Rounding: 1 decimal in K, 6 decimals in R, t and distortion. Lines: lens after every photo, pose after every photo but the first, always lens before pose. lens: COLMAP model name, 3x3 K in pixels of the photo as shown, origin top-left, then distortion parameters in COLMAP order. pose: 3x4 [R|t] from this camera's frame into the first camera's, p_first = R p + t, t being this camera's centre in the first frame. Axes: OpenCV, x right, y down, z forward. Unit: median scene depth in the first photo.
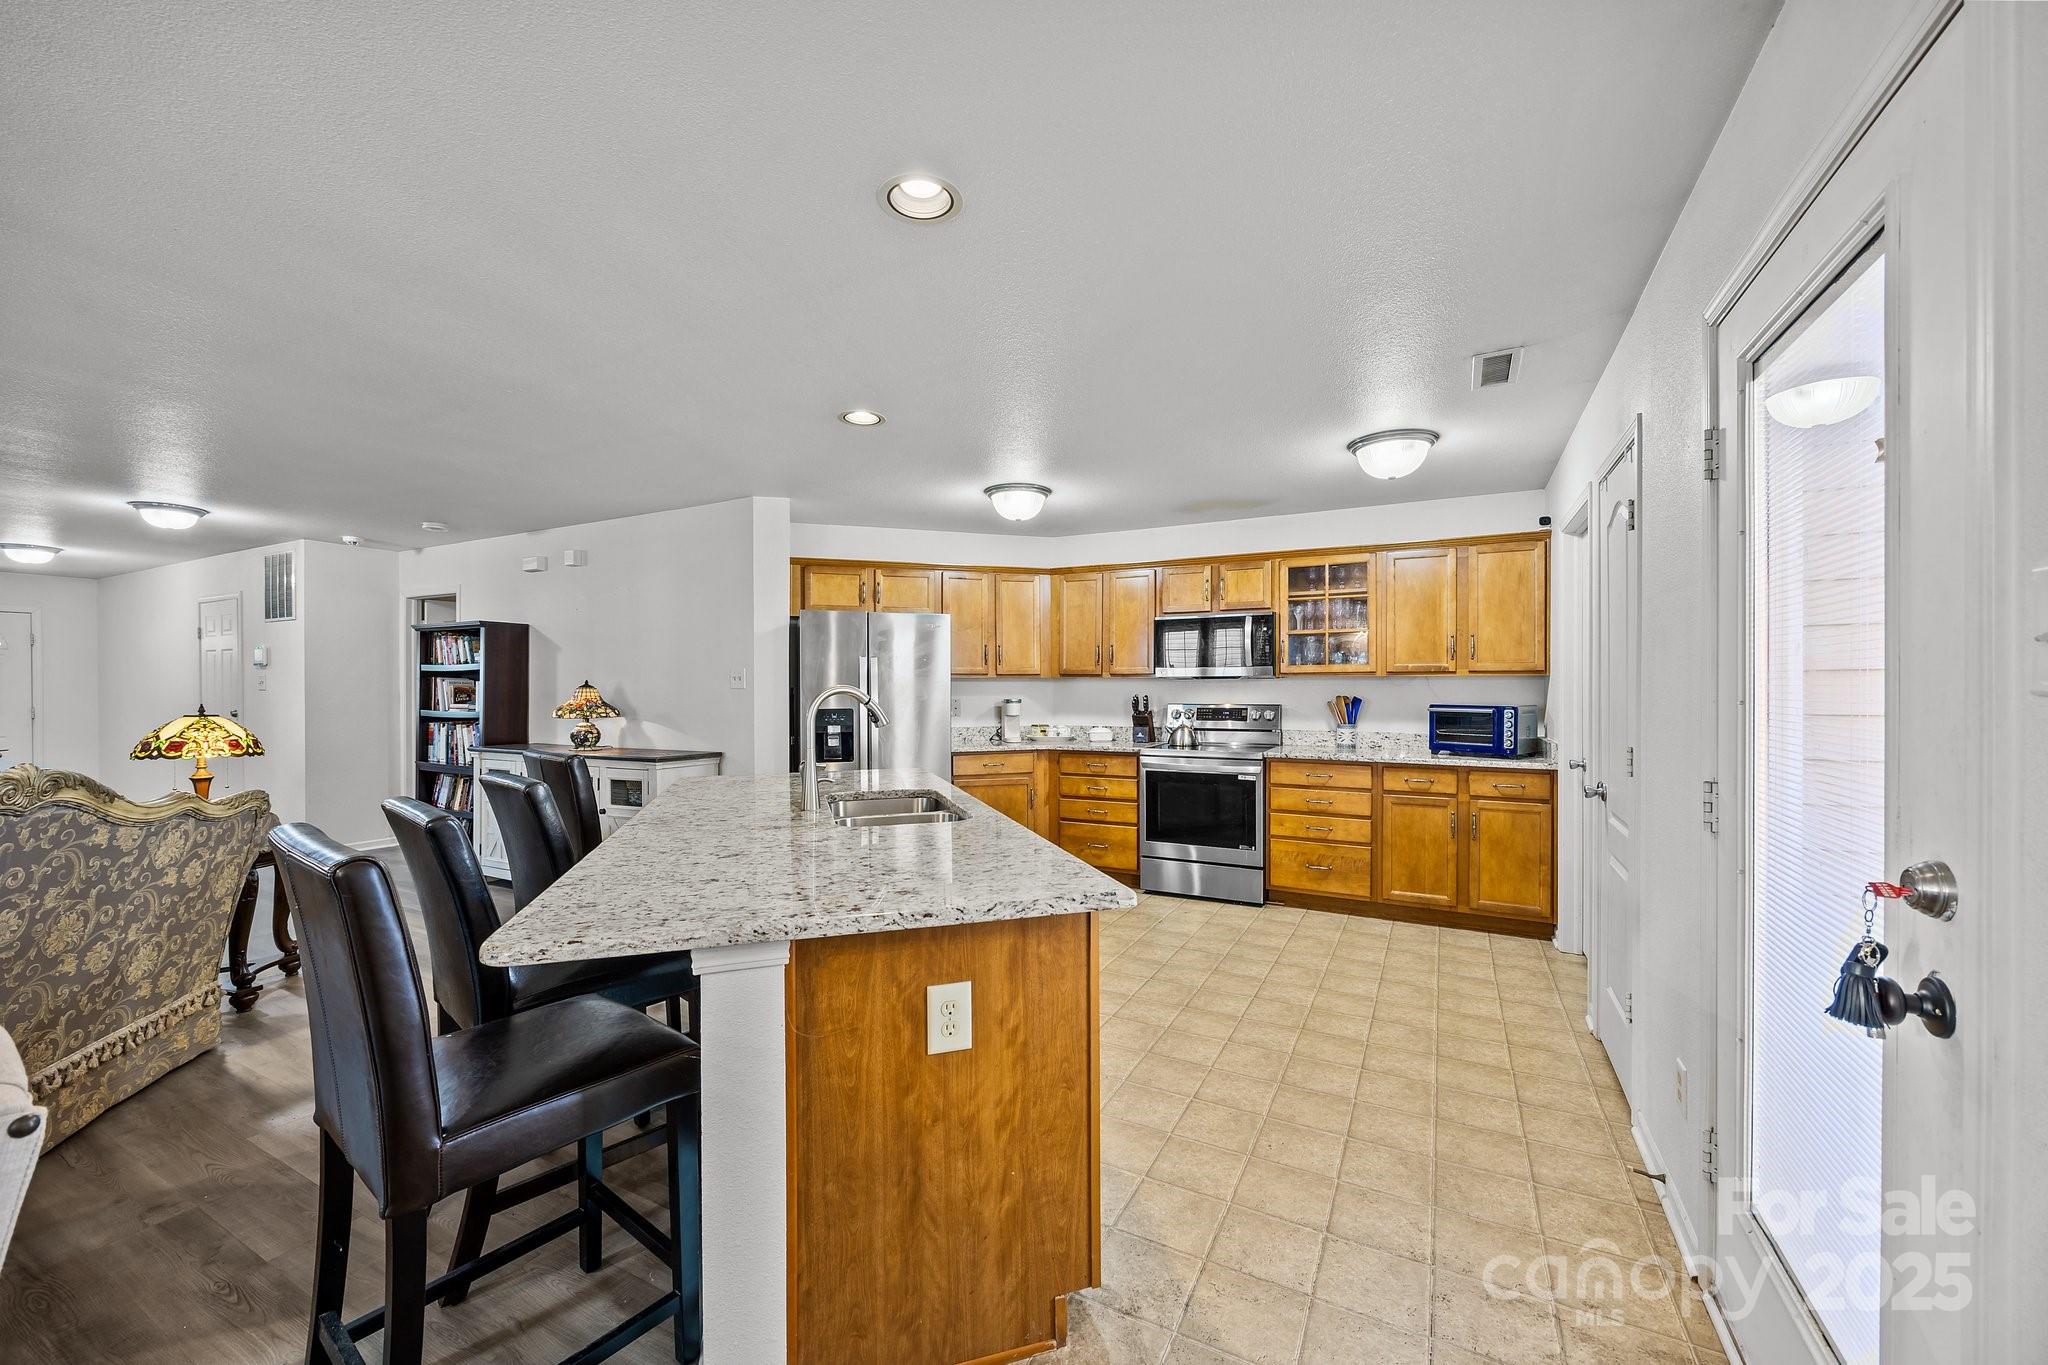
lens RADIAL K [[783.4, 0, 1024.9], [0, 783.4, 690.9], [0, 0, 1]] dist [-0.003857, -0.000085]
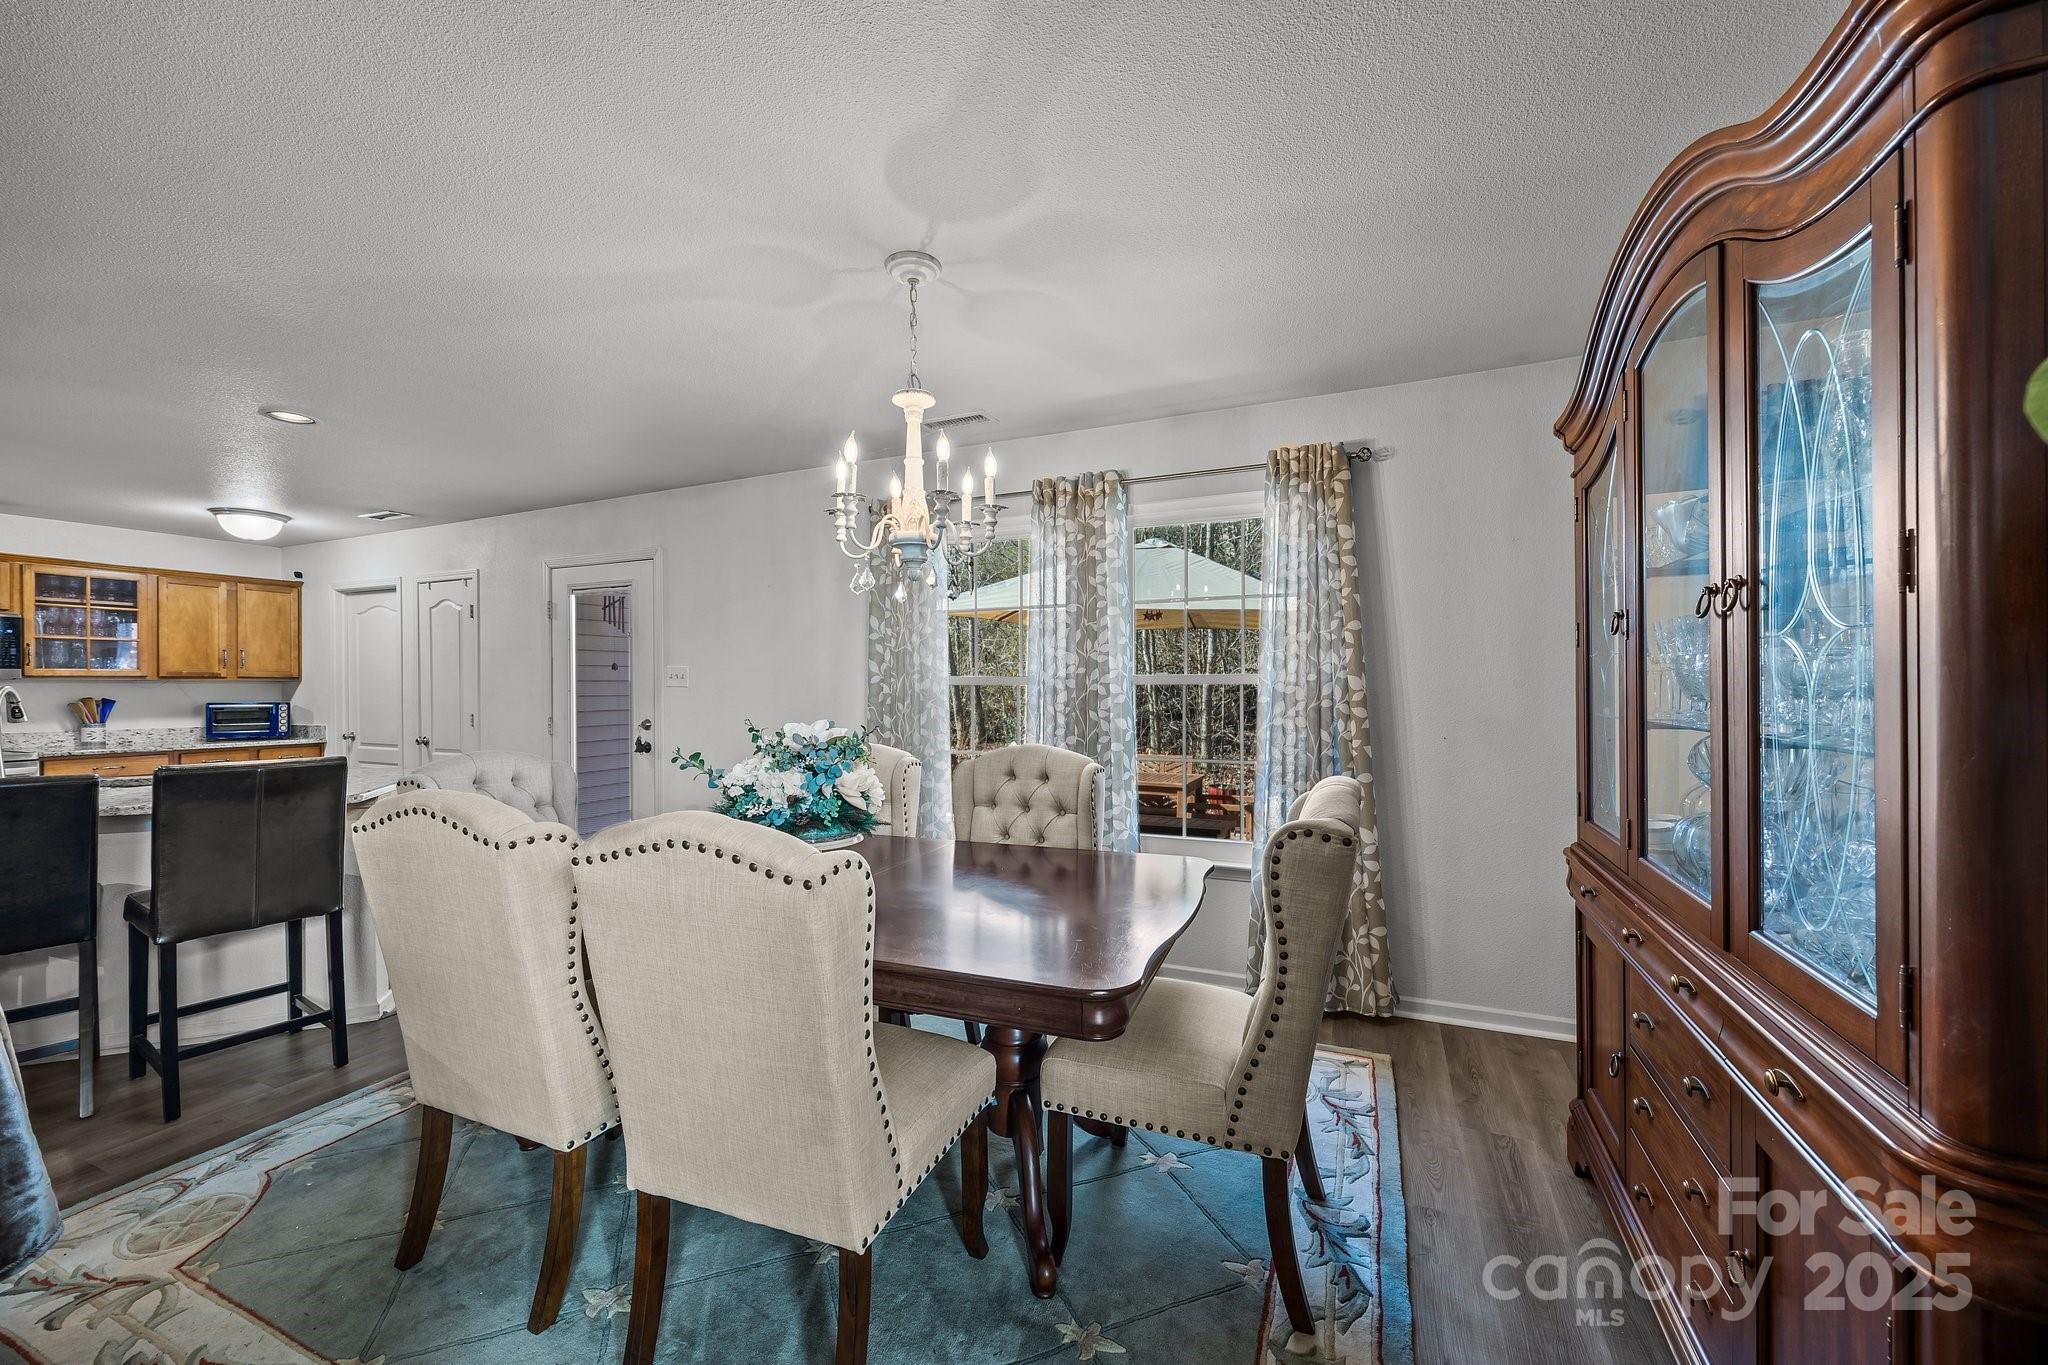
lens RADIAL K [[783.4, 0, 1027.1], [0, 783.4, 691.6], [0, 0, 1]] dist [-0.003857, -0.000085]
pose [[-0.076049, -0.006050, 0.997086, -0.774076], [0.009814, 0.999929, 0.006816, 0.003319], [-0.997056, 0.010304, -0.075985, -0.211068]]
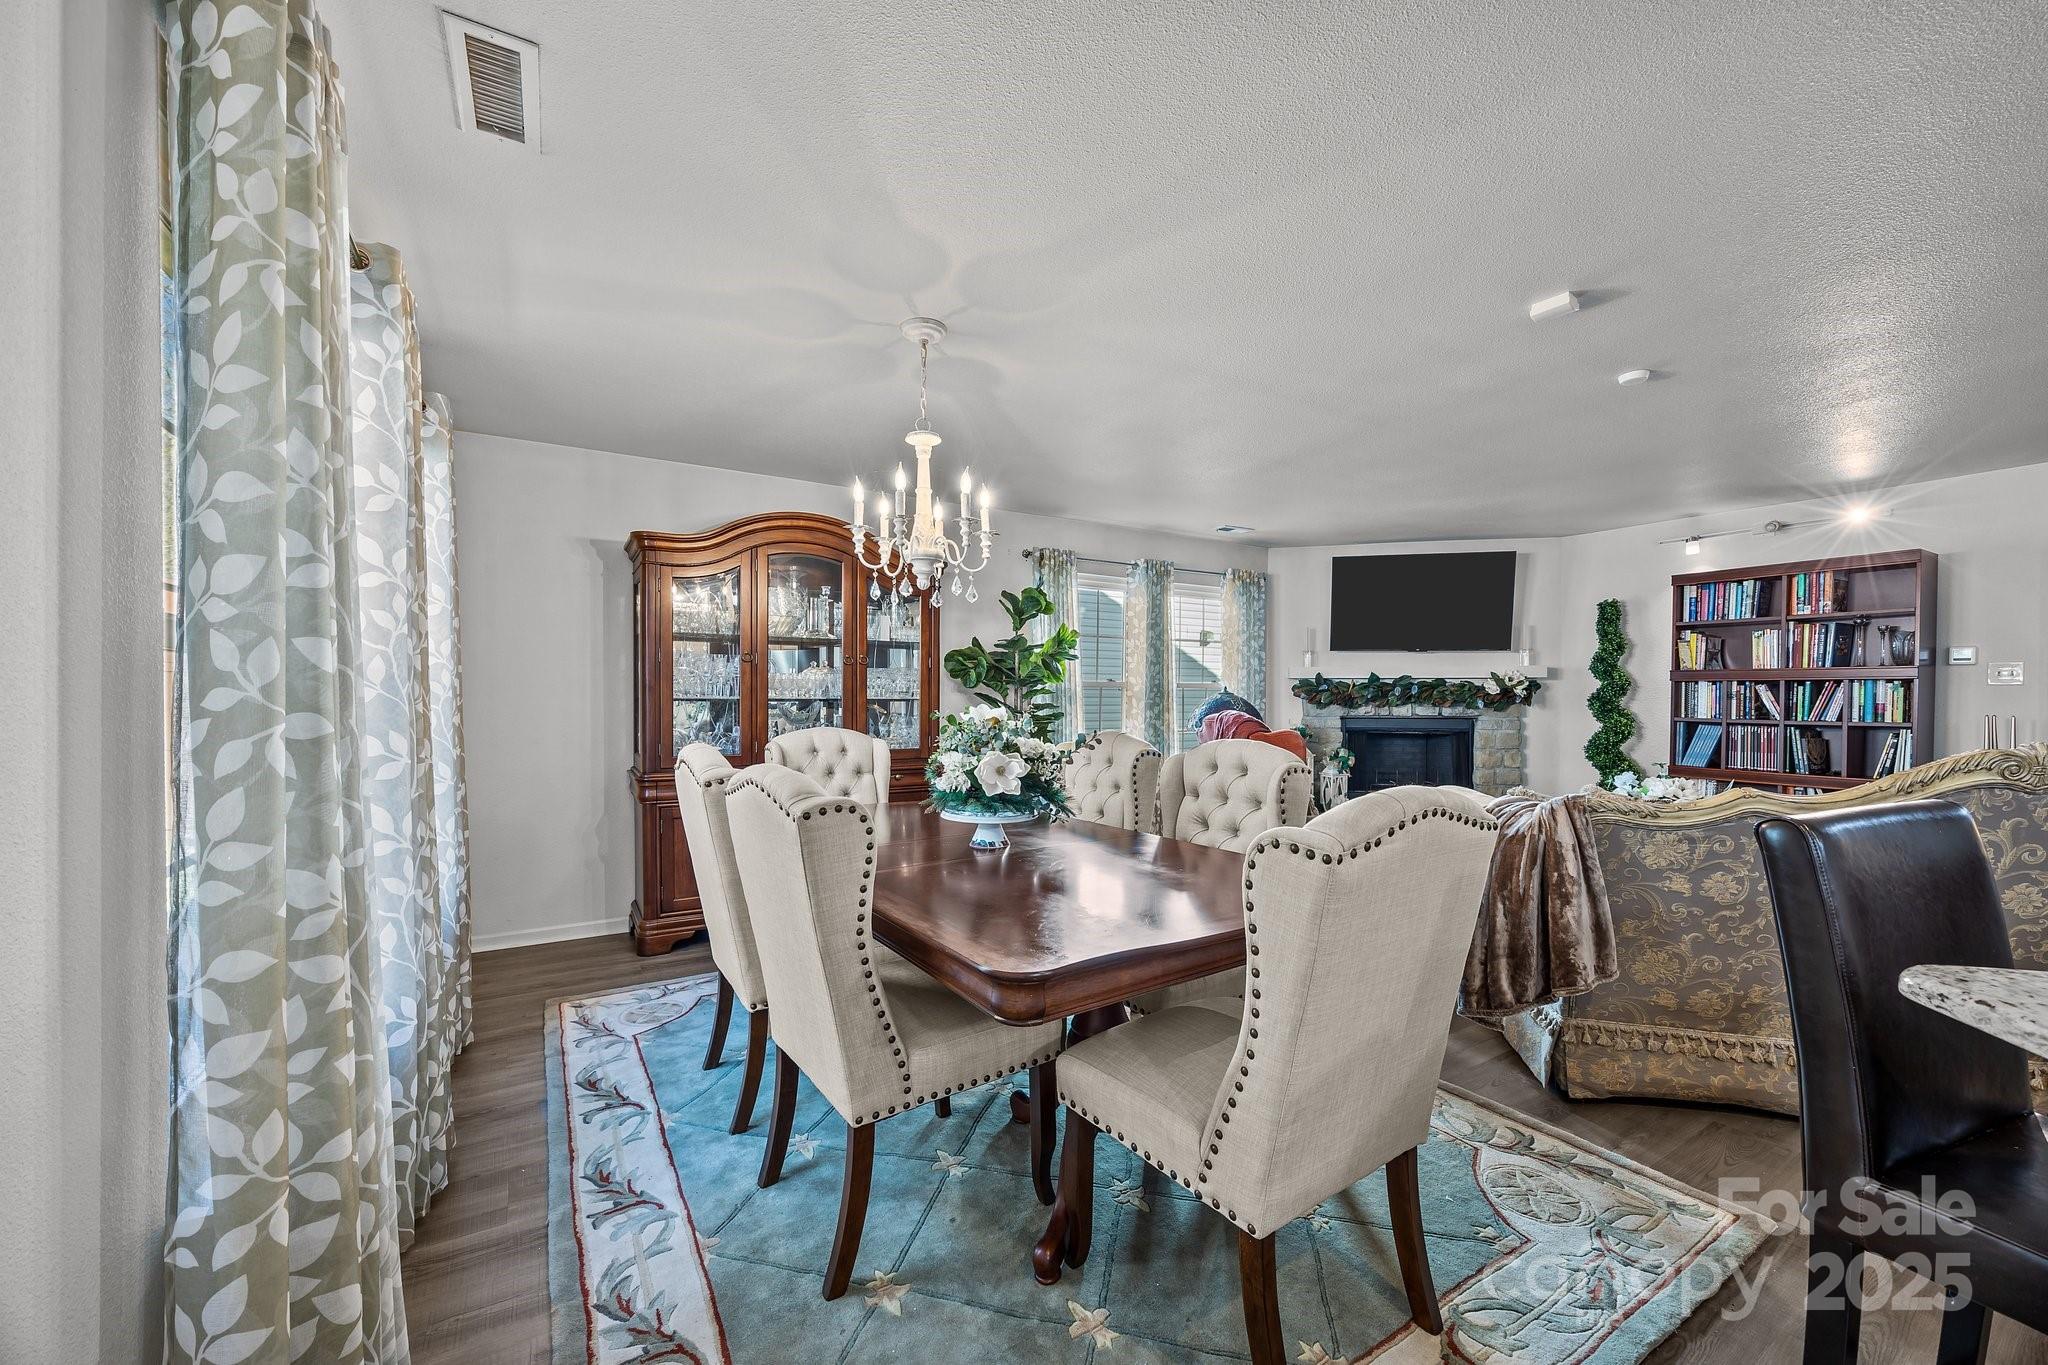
lens RADIAL K [[783.4, 0, 1028.4], [0, 783.4, 705.8], [0, 0, 1]] dist [-0.003857, -0.000085]
pose [[-0.514464, 0.008185, -0.857473, 0.098287], [-0.005924, 0.999897, 0.013098, 0.016079], [0.857491, 0.011818, -0.514363, 0.156029]]
